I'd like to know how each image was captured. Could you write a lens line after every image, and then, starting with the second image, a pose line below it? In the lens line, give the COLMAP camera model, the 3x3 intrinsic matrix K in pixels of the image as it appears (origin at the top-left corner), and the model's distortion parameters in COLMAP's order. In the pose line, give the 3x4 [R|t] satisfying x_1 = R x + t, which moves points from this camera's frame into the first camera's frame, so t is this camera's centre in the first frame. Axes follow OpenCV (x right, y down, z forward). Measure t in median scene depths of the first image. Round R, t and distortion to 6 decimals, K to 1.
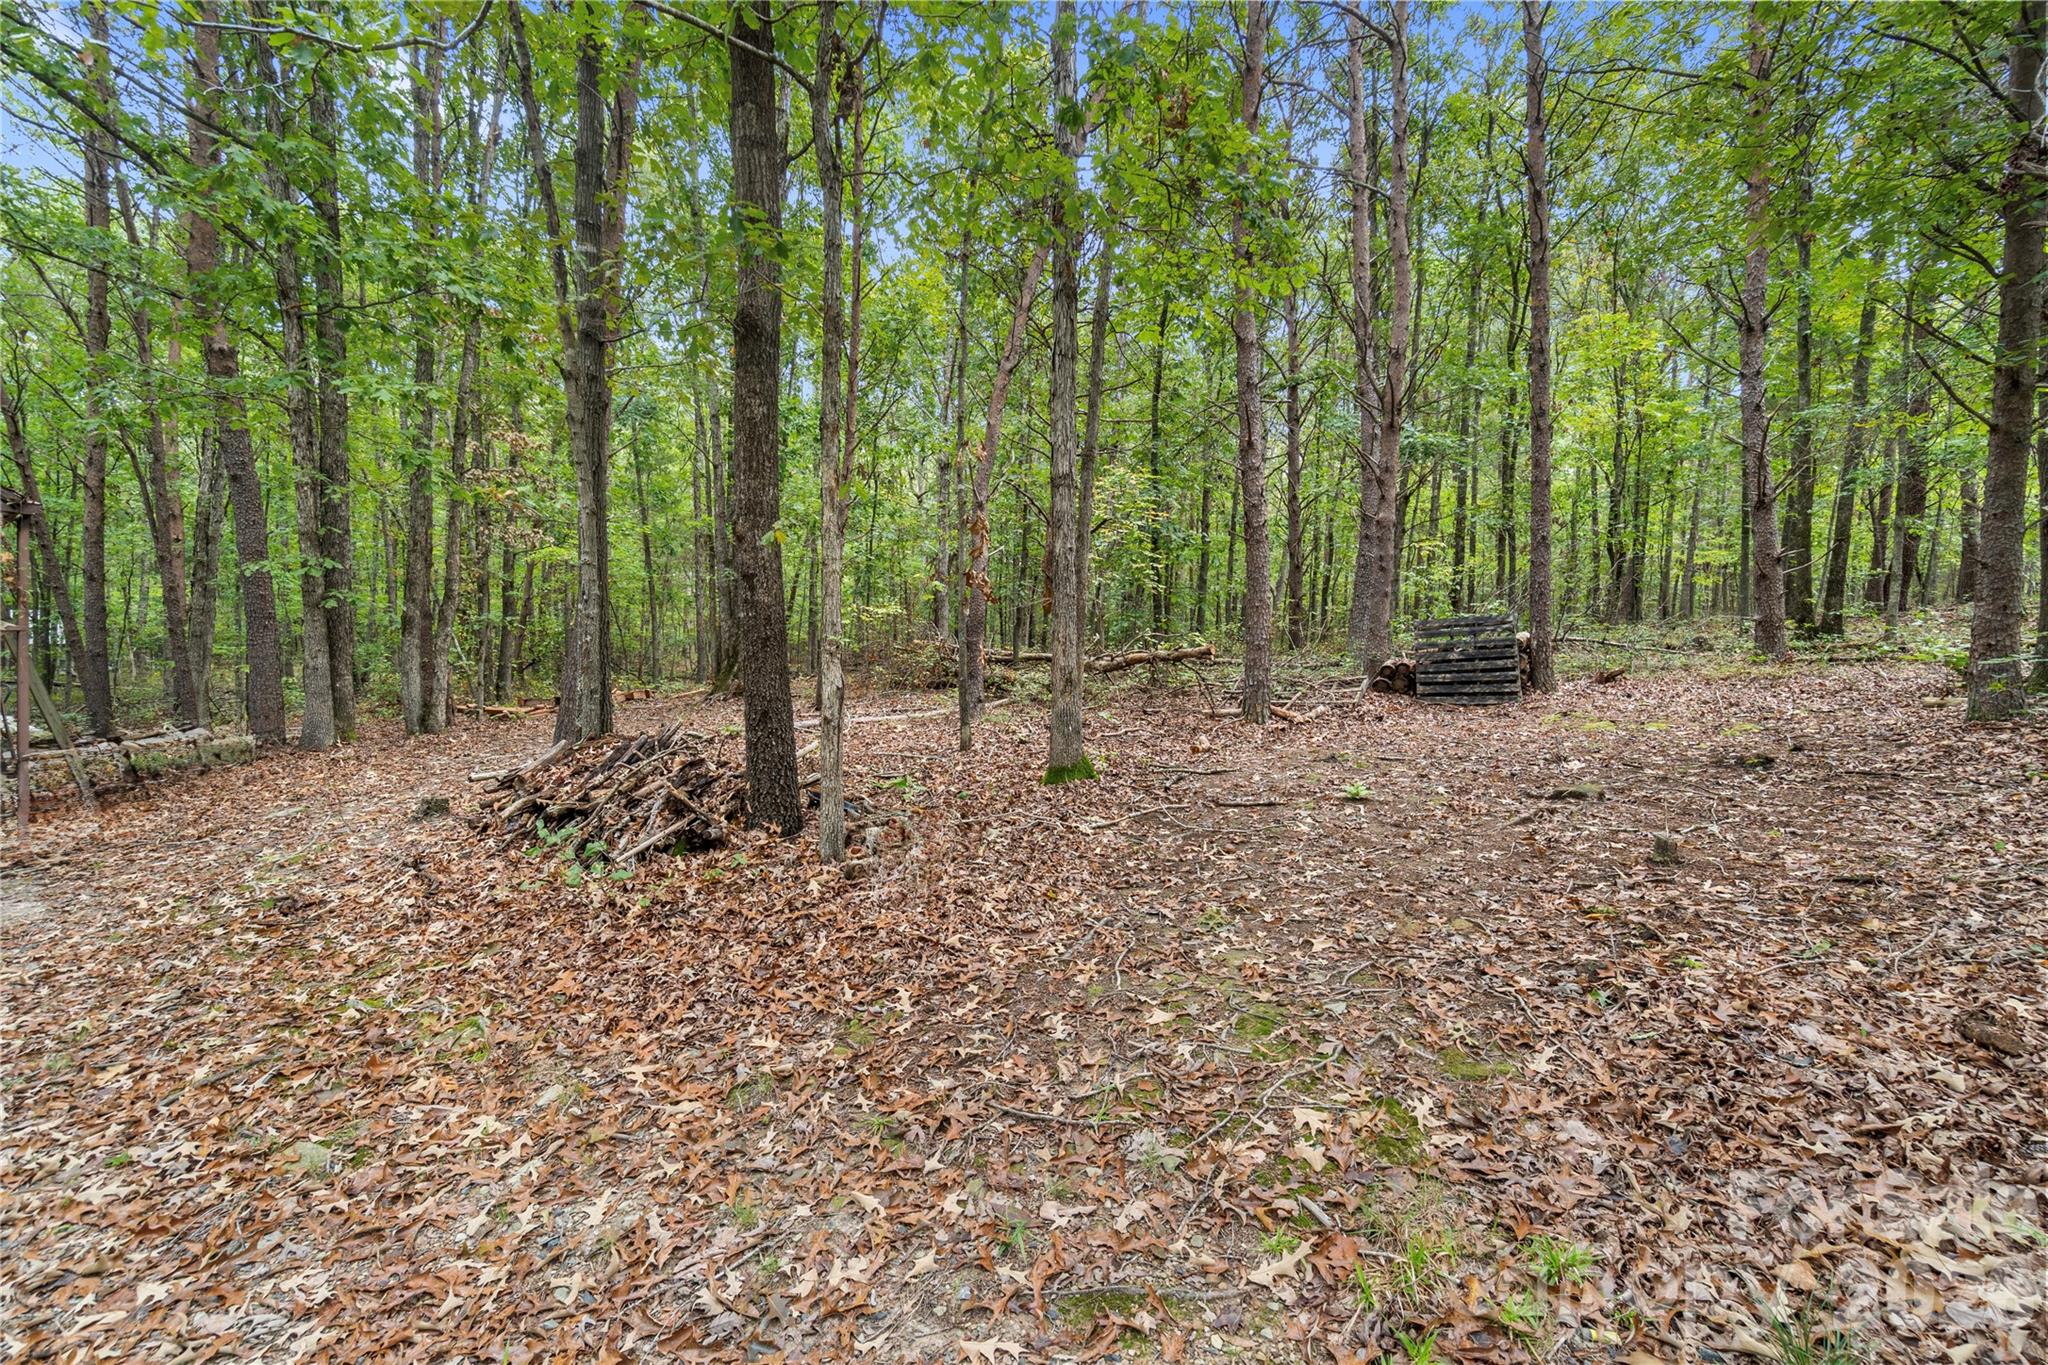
lens RADIAL K [[897.3, 0, 1024.0], [0, 897.3, 682.5], [0, 0, 1]] dist [-0.001479, -0.000260]
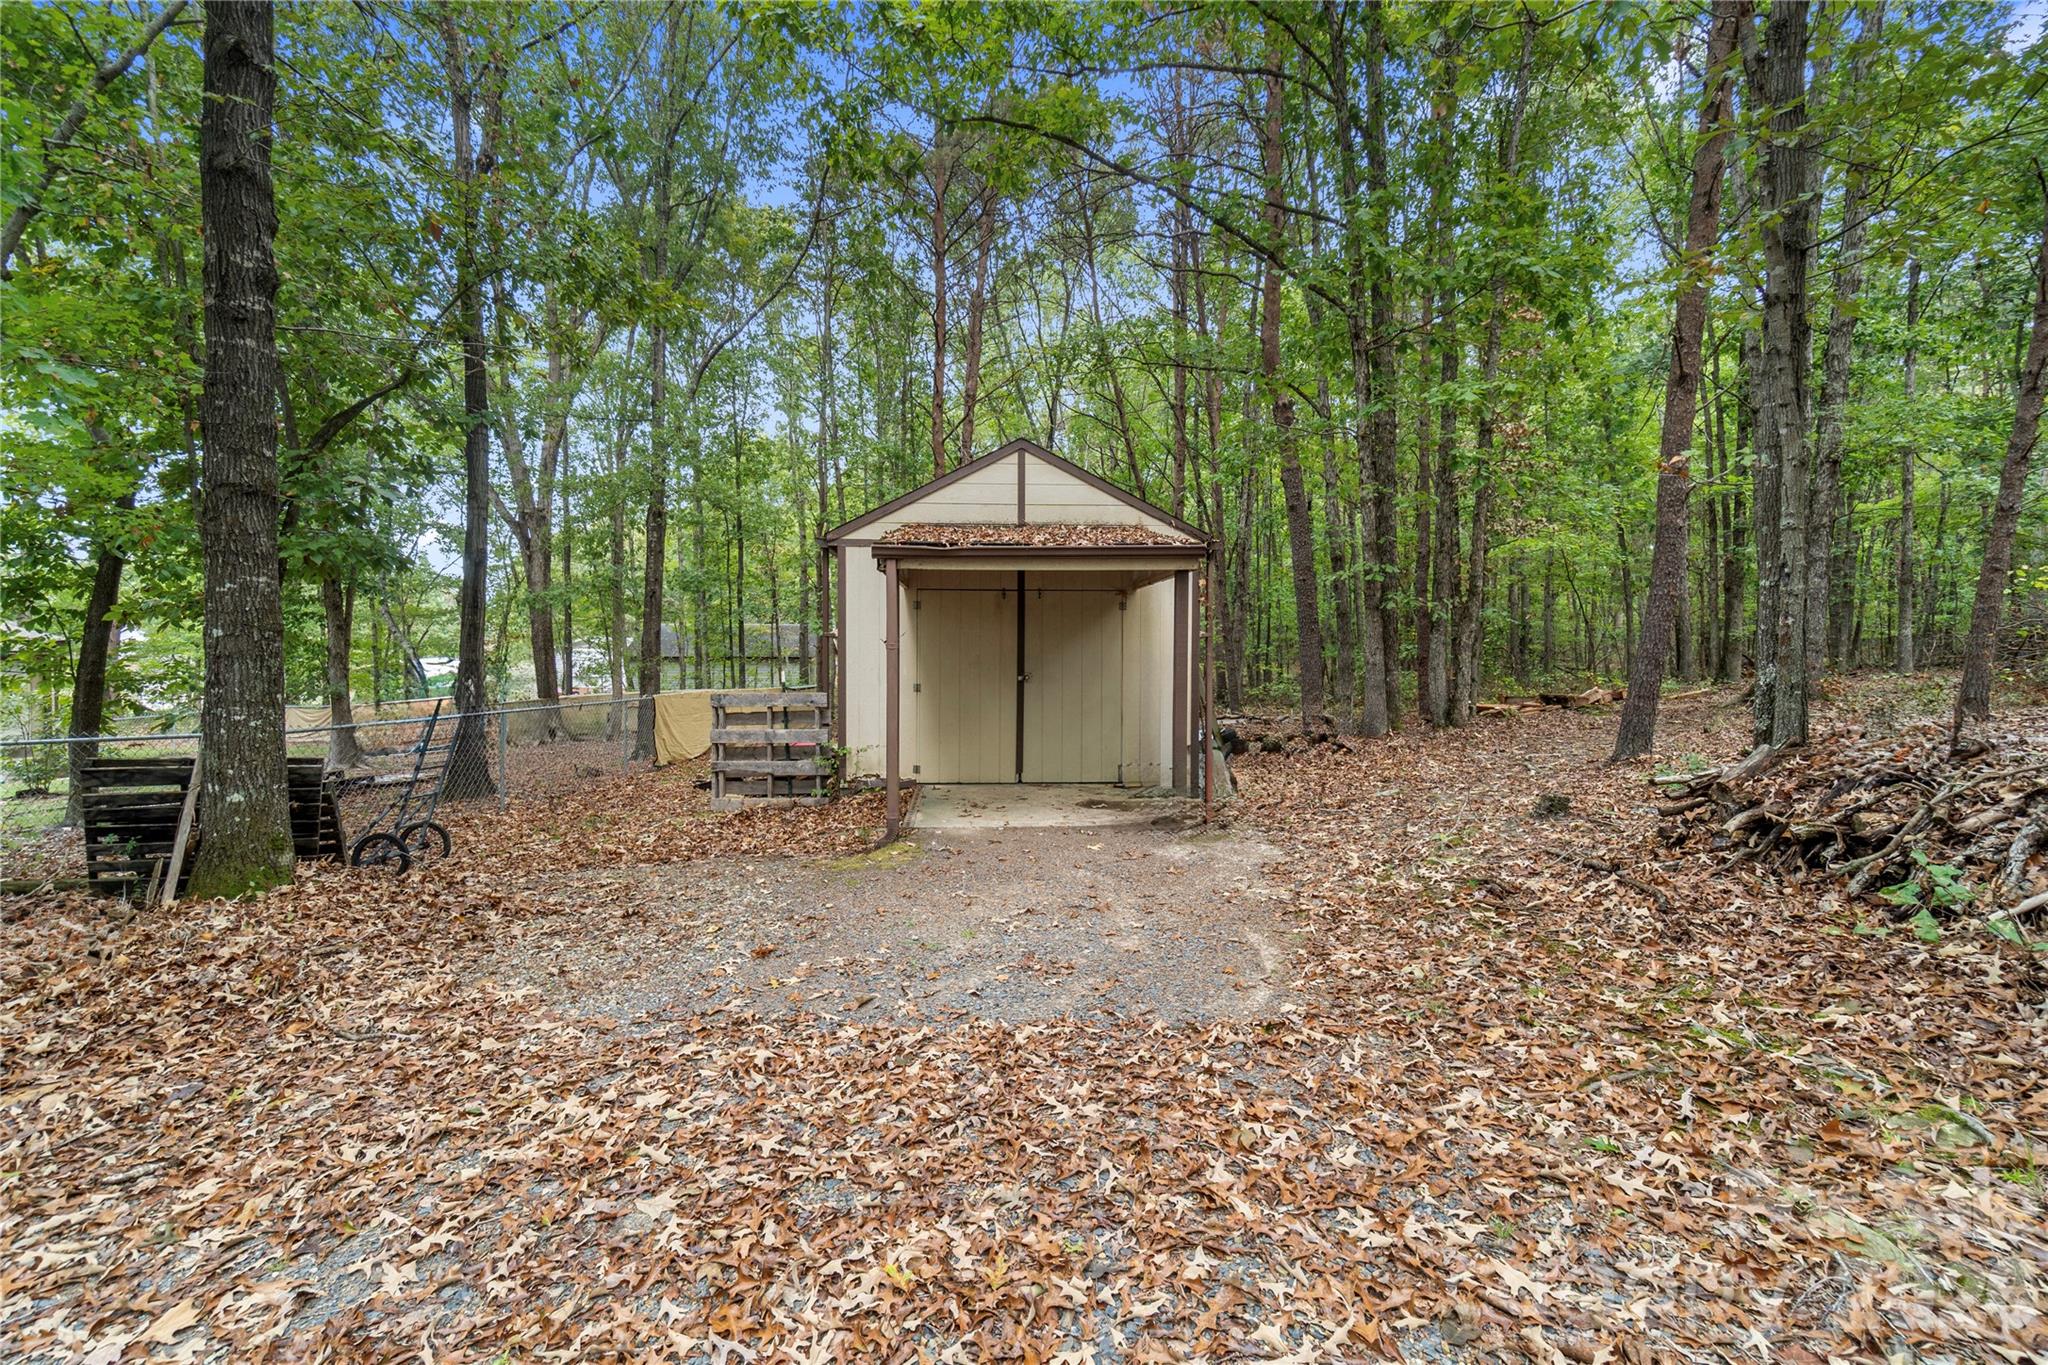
lens RADIAL K [[923.1, 0, 1019.9], [0, 923.1, 714.5], [0, 0, 1]] dist [-0.002052, -0.000628]
pose [[0.566320, 0.033933, -0.823486, -0.359722], [-0.002632, 0.999221, 0.039364, 0.009045], [0.824181, -0.020125, 0.565969, -0.071628]]
